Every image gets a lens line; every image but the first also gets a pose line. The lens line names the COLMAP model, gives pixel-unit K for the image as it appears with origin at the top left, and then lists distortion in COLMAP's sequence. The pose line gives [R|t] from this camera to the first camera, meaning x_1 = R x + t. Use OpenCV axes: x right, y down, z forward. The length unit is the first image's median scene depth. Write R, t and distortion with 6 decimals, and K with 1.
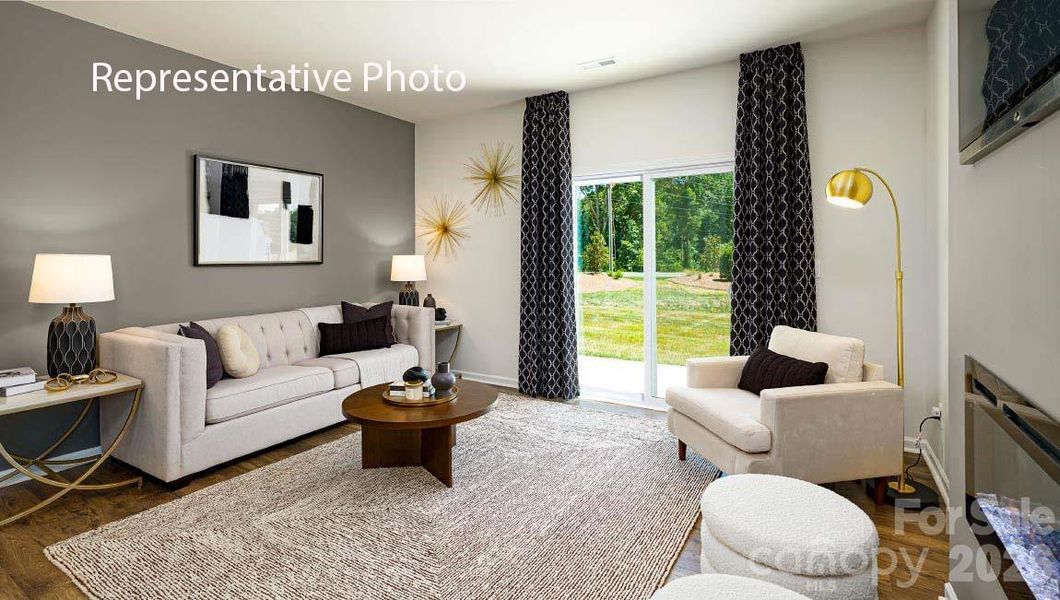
lens RADIAL K [[505.9, 0, 514.8], [0, 505.9, 259.9], [0, 0, 1]] dist [-0.001215, 0.000400]
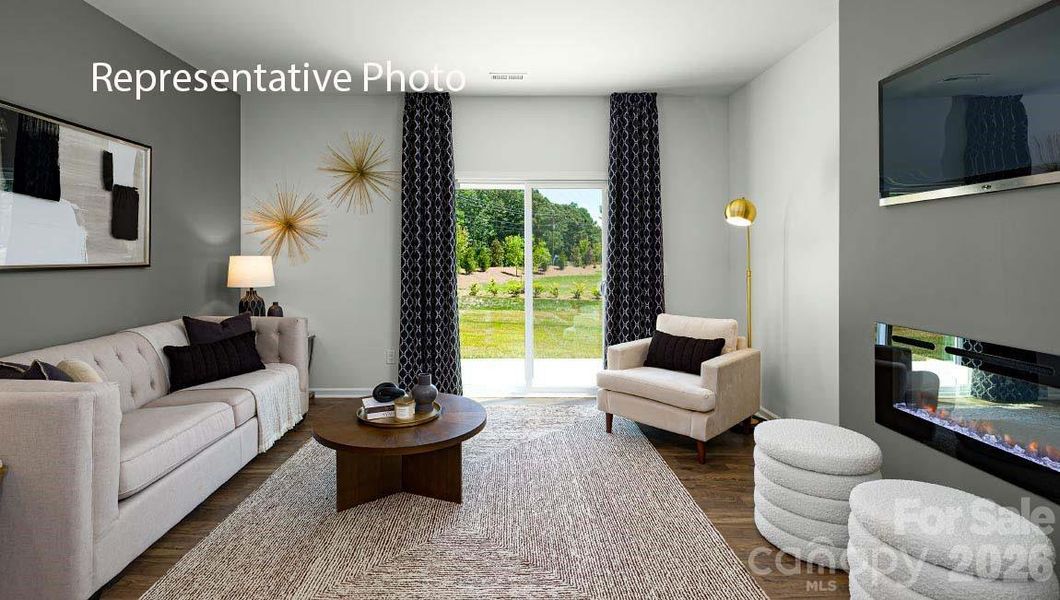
lens RADIAL K [[505.9, 0, 514.8], [0, 505.9, 259.9], [0, 0, 1]] dist [-0.001215, 0.000400]
pose [[0.841023, 0.002658, 0.540993, -0.355143], [-0.002333, 0.999996, -0.001285, -0.003324], [-0.540995, -0.000181, 0.841026, 0.095124]]
